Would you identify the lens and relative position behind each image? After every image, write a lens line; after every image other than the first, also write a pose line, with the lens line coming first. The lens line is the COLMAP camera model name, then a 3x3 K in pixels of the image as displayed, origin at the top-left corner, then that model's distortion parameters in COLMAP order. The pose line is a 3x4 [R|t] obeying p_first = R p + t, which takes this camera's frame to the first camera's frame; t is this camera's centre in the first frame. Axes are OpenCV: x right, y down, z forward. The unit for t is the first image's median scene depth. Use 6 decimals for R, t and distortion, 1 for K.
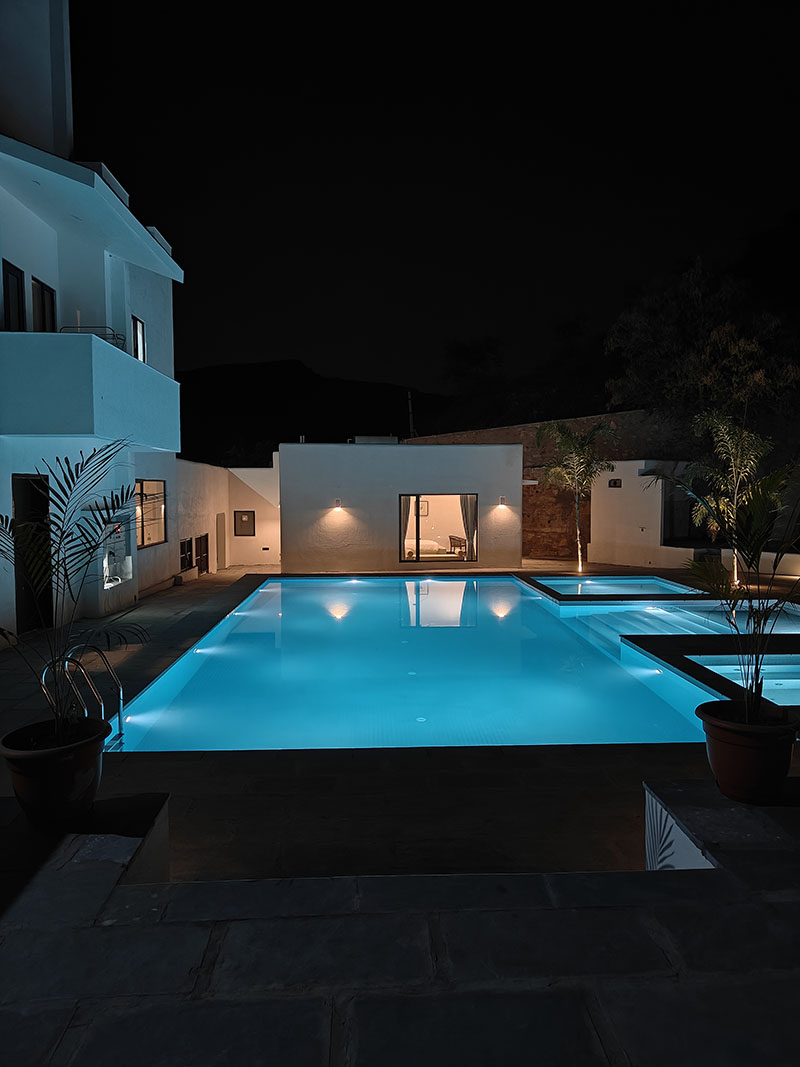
lens RADIAL K [[738.2, 0, 392.3], [0, 738.2, 532.8], [0, 0, 1]] dist [-0.003573, 0.002251]
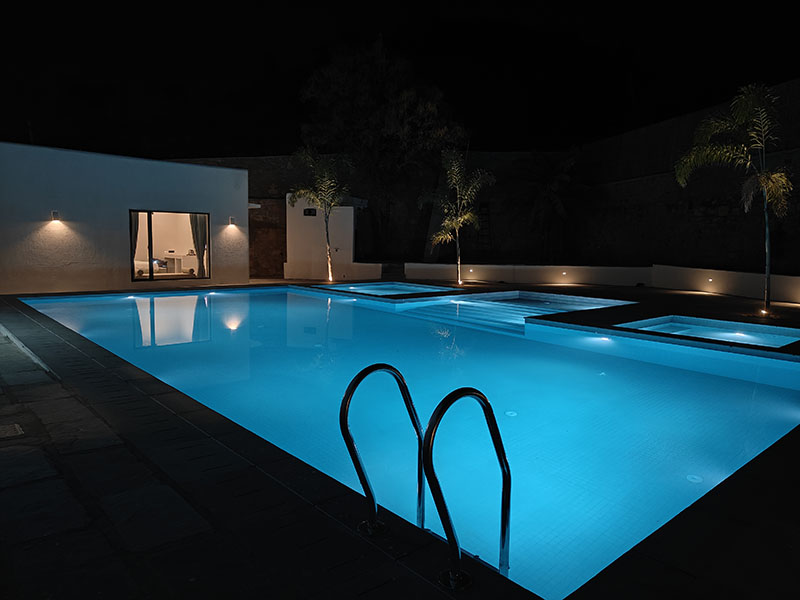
lens RADIAL K [[553.5, 0, 402.3], [0, 553.5, 298.0], [0, 0, 1]] dist [-0.003573, 0.002251]
pose [[0.765120, -0.047894, 0.642103, -0.182383], [0.016538, 0.998363, 0.054759, 0.028107], [-0.643675, -0.031278, 0.764660, 0.222277]]
